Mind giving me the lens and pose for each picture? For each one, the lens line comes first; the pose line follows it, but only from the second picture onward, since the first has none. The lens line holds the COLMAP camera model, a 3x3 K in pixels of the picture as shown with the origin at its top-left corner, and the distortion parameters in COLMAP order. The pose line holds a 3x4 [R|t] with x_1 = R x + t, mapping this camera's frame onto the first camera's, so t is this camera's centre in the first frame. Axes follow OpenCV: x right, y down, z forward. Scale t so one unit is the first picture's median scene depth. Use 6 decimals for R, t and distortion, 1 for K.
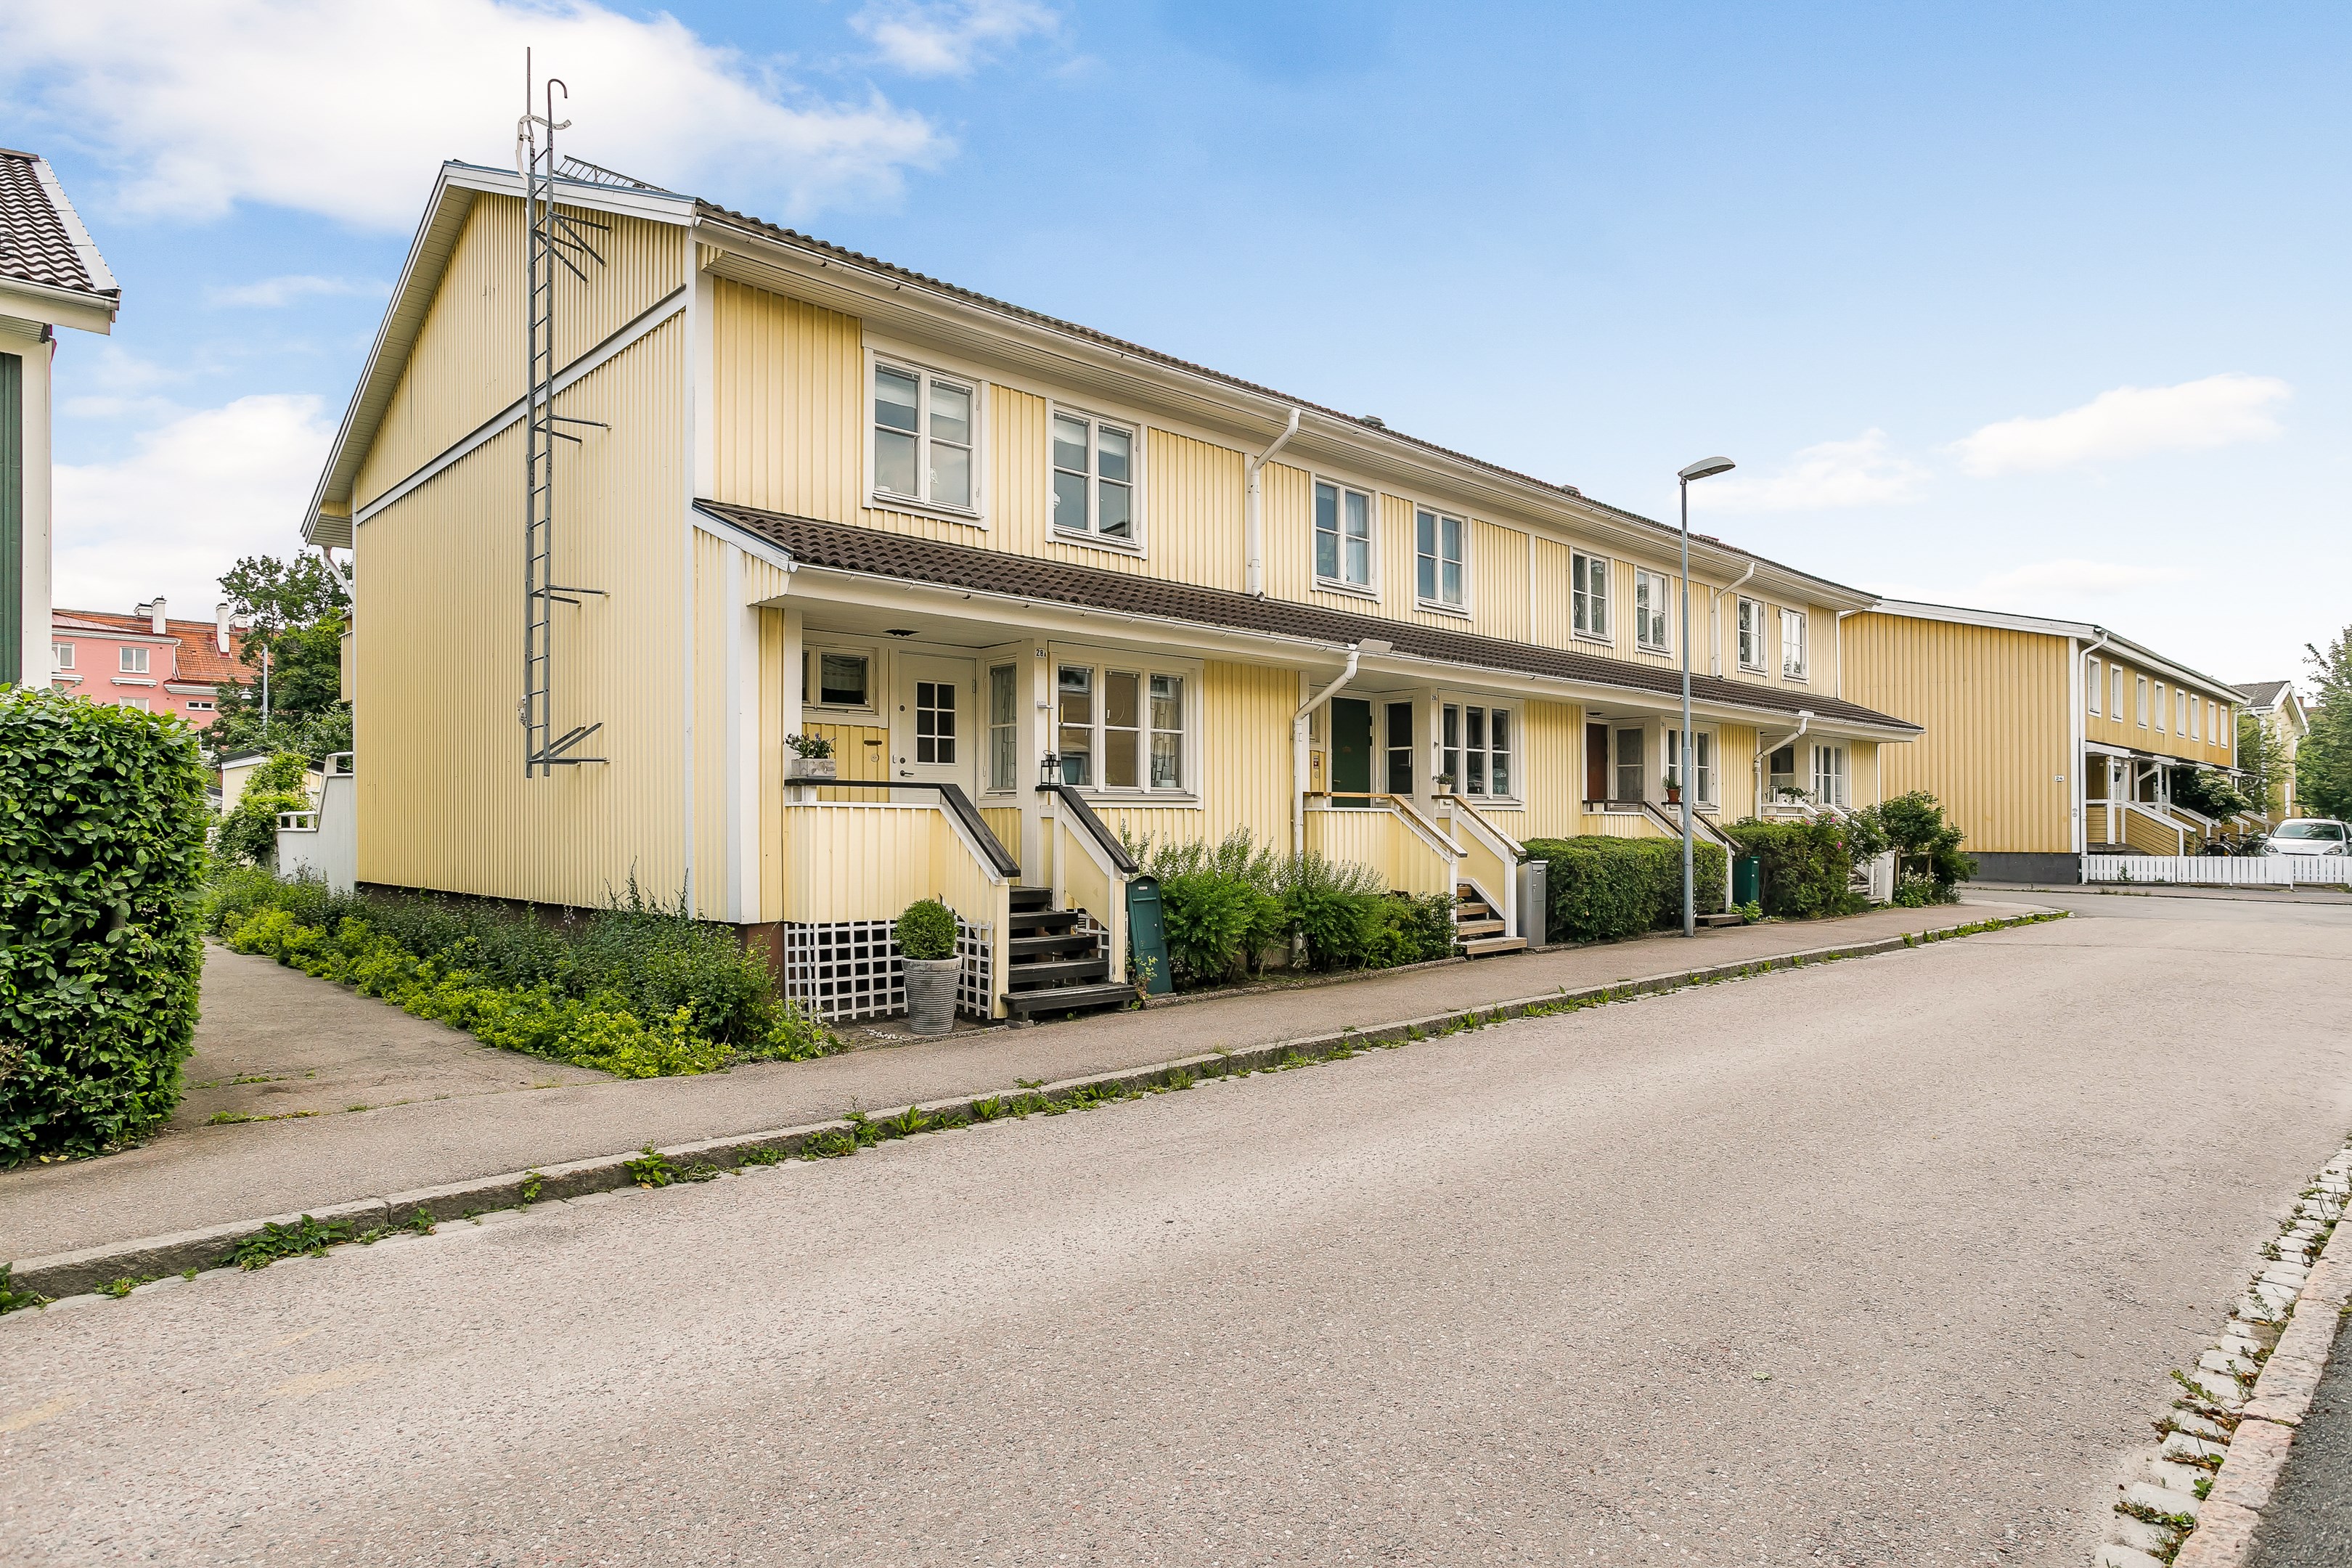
lens RADIAL K [[1405.5, 0, 1175.3], [0, 1405.5, 796.5], [0, 0, 1]] dist [-0.040938, 0.000257]
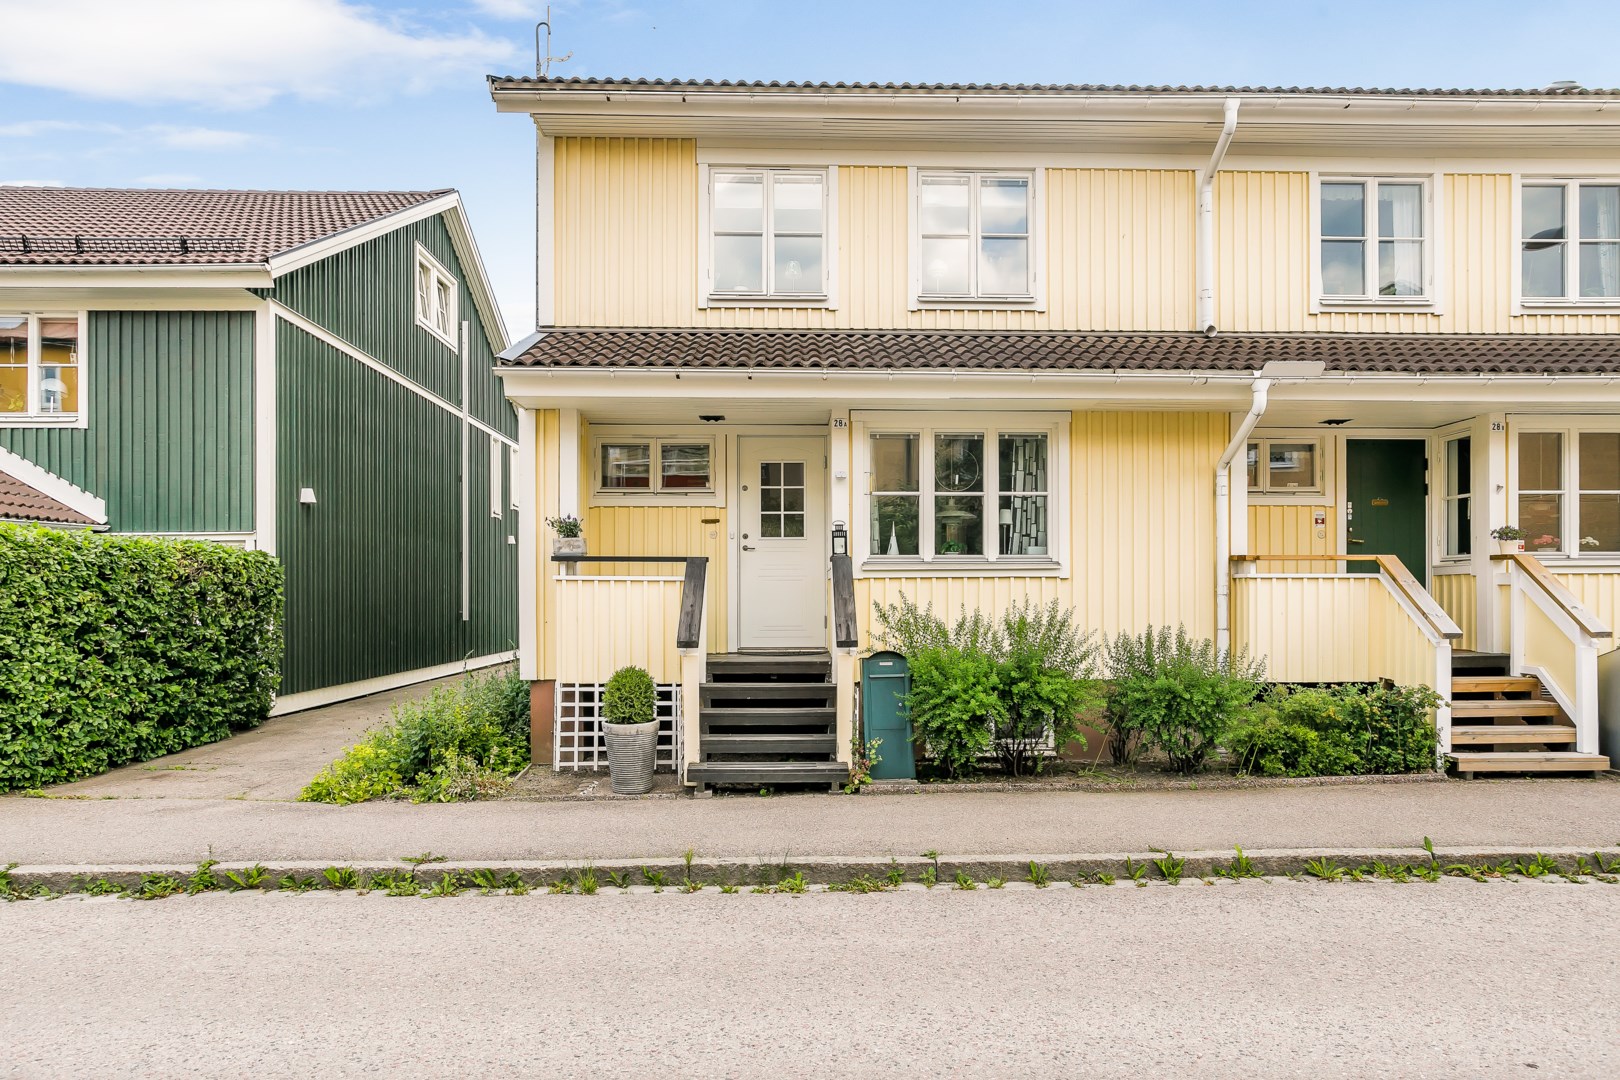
lens RADIAL K [[1081.4, 0, 793.9], [0, 1081.4, 577.7], [0, 0, 1]] dist [-0.008428, 0.010043]
pose [[0.727030, -0.011418, -0.686511, 0.358437], [0.015678, 0.999877, -0.000027, 0.006159], [0.686426, -0.010744, 0.727120, 0.367709]]
